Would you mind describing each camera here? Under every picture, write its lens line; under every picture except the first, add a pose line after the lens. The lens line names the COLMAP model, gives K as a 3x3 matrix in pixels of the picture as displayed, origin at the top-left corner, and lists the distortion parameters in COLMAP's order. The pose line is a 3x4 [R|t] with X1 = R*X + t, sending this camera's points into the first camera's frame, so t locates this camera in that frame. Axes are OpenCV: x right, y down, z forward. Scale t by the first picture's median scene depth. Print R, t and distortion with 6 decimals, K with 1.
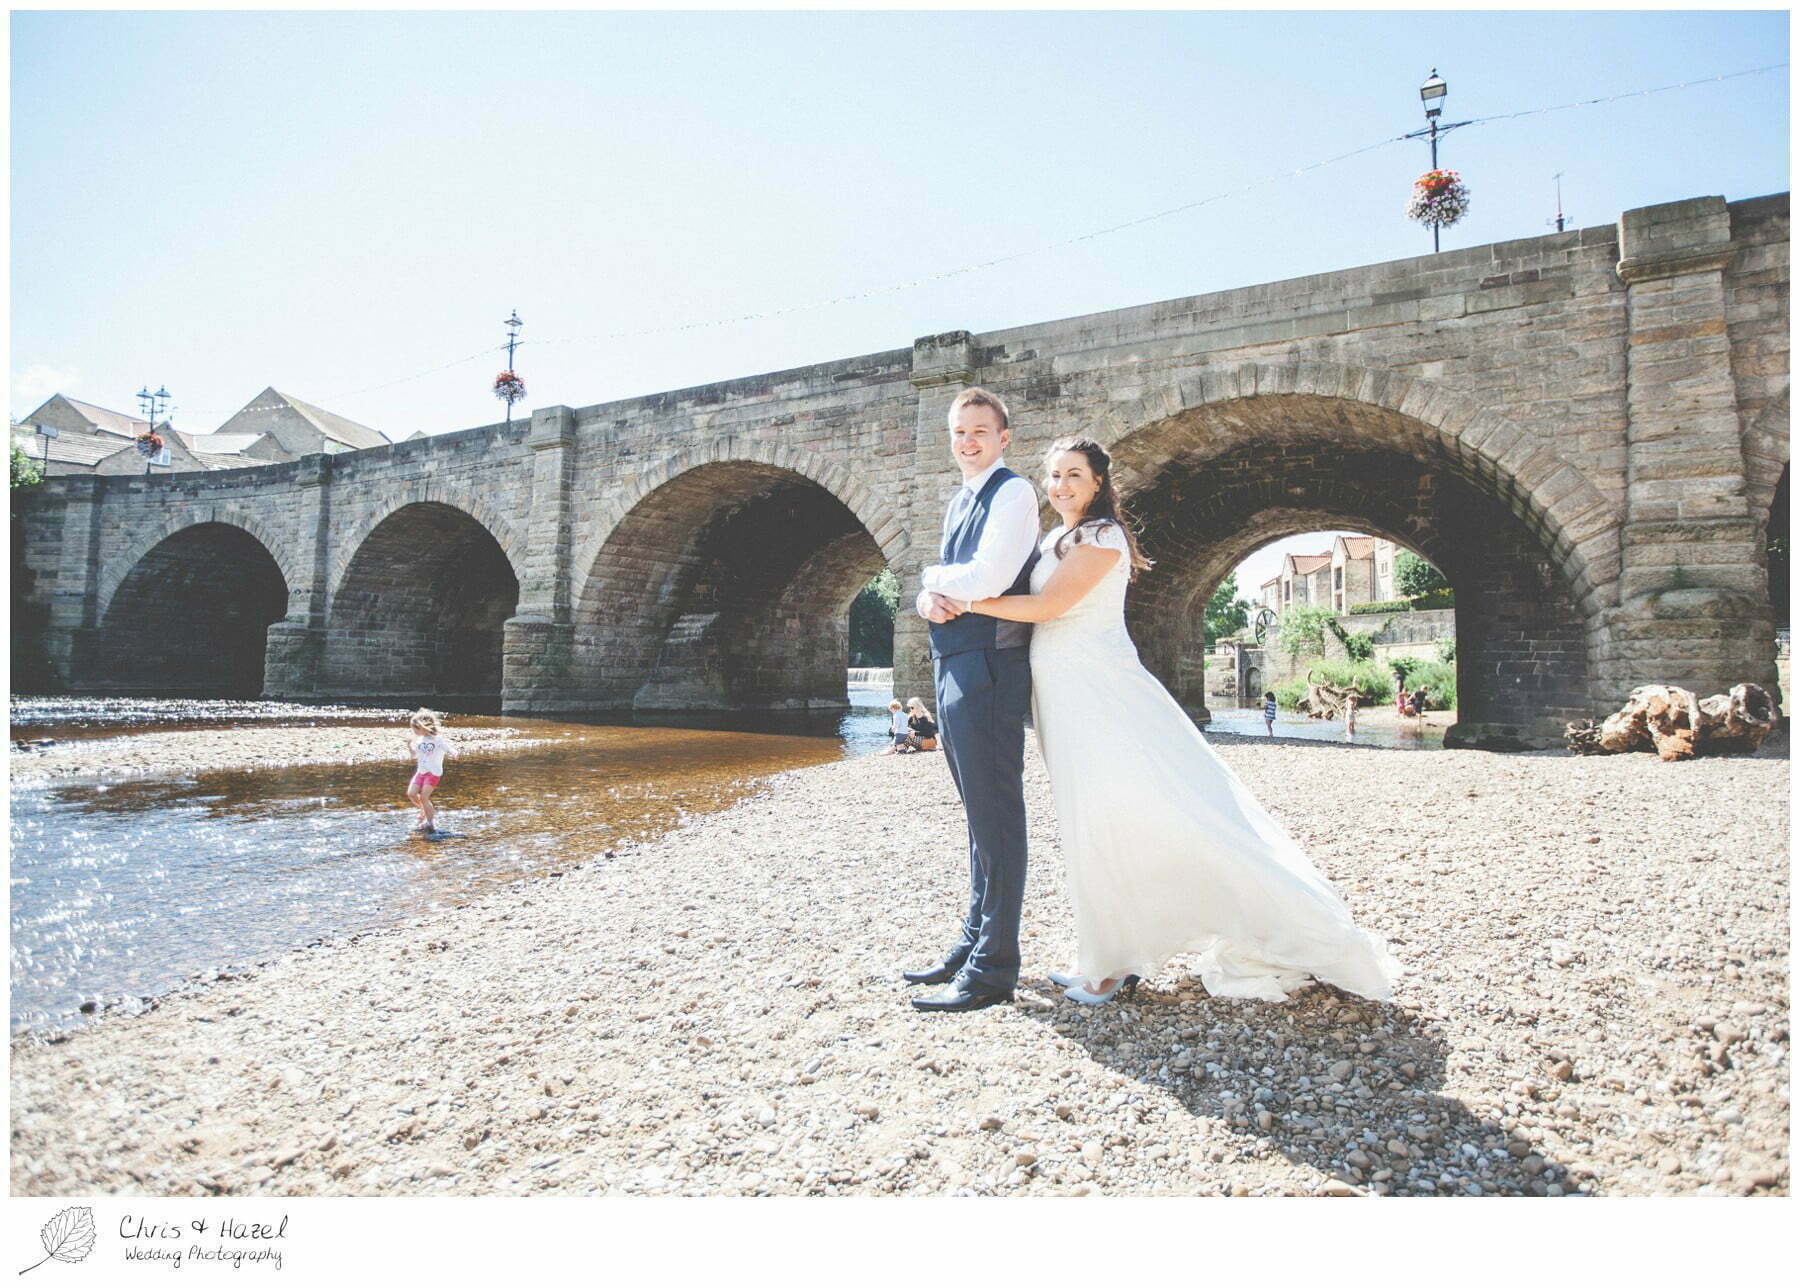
lens RADIAL K [[1274.7, 0, 904.7], [0, 1274.7, 630.1], [0, 0, 1]] dist [-0.042363, 0.057634]
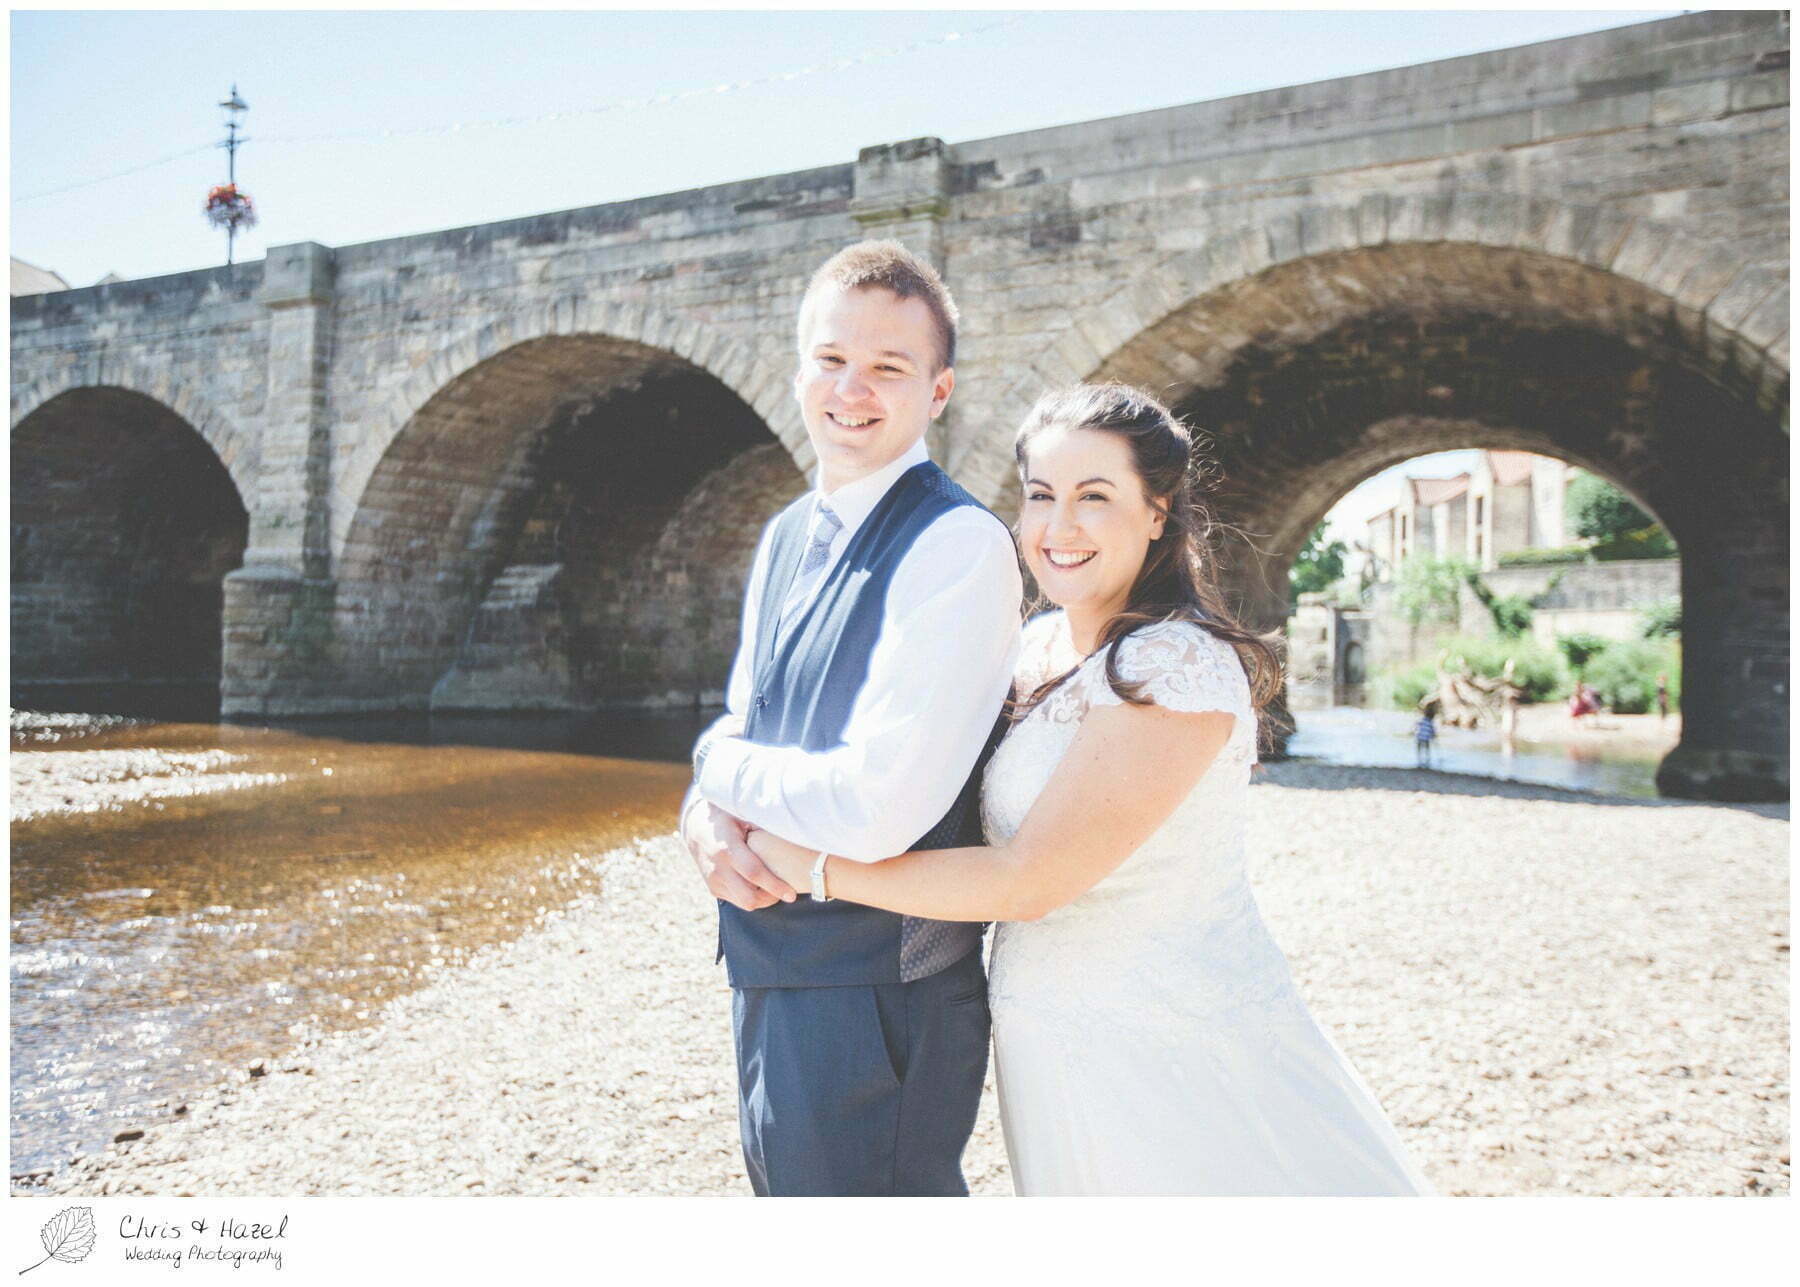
lens RADIAL K [[1543.8, 0, 934.5], [0, 1543.8, 598.5], [0, 0, 1]] dist [0.010595, 0.089019]
pose [[0.999491, 0.008076, 0.030870, 0.024680], [-0.009668, 0.998611, 0.051788, -0.042127], [-0.030409, -0.052060, 0.998181, 0.206457]]
